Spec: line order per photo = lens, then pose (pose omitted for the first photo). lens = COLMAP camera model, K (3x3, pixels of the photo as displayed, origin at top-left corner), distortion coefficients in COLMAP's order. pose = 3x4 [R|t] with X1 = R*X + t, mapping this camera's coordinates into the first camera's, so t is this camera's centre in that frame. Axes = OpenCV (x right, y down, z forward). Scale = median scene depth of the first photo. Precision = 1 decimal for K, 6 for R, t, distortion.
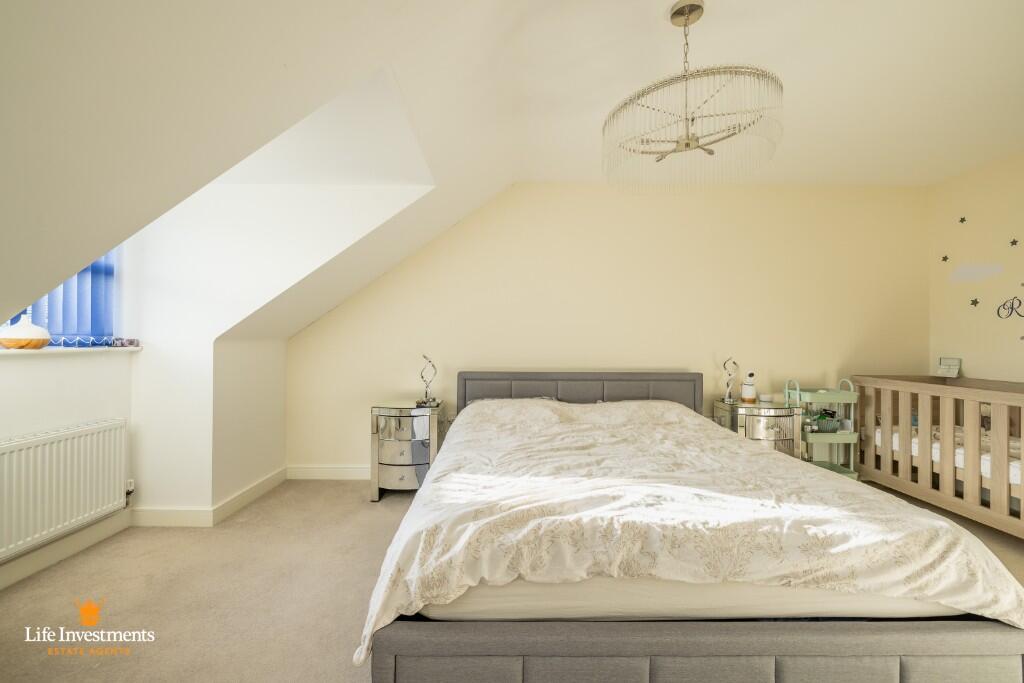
lens RADIAL K [[427.2, 0, 508.4], [0, 427.2, 340.8], [0, 0, 1]] dist [-0.000437, 0.000407]
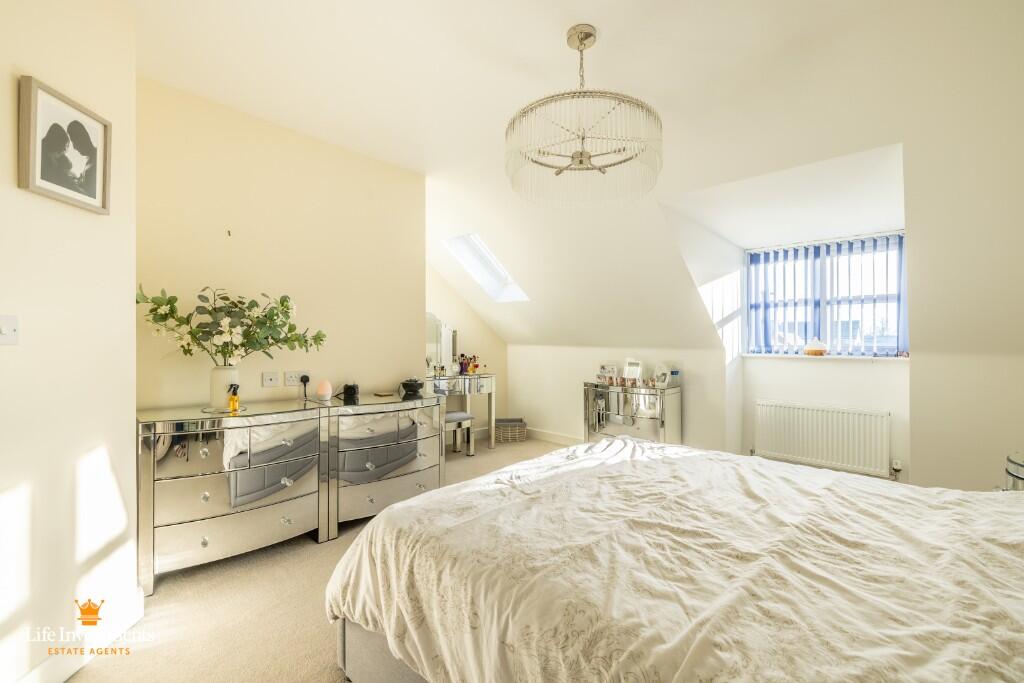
lens RADIAL K [[434.8, 0, 507.5], [0, 434.8, 342.9], [0, 0, 1]] dist [-0.001482, 0.000036]
pose [[-0.694095, -0.020633, -0.719587, 0.857582], [-0.022689, 0.999720, -0.006780, 0.005684], [0.719526, 0.011621, -0.694369, 1.035132]]
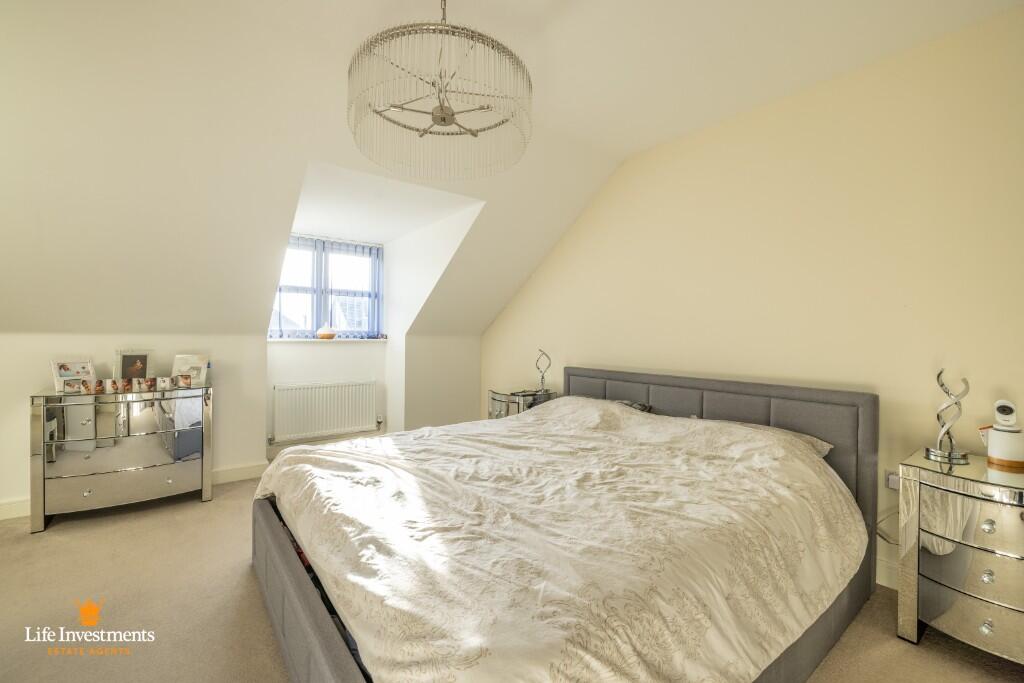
lens RADIAL K [[427.2, 0, 508.4], [0, 427.2, 340.8], [0, 0, 1]] dist [-0.000437, 0.000407]
pose [[0.602403, 0.010087, -0.798128, 0.790459], [-0.007331, 0.999948, 0.007105, 0.005503], [0.798159, 0.001571, 0.602445, 0.357548]]
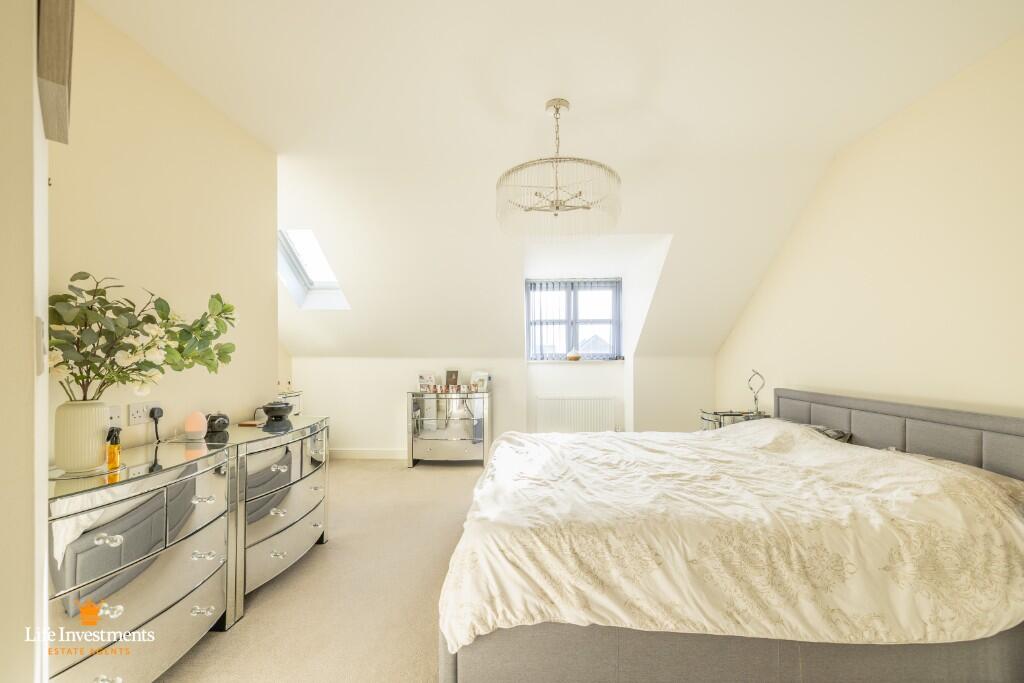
lens RADIAL K [[434.8, 0, 516.7], [0, 434.8, 357.9], [0, 0, 1]] dist [0.000895, 0.000323]
pose [[-0.039411, -0.002647, -0.999220, 1.135144], [0.001668, 0.999995, -0.002715, 0.008385], [0.999222, -0.001773, -0.039406, 0.588410]]
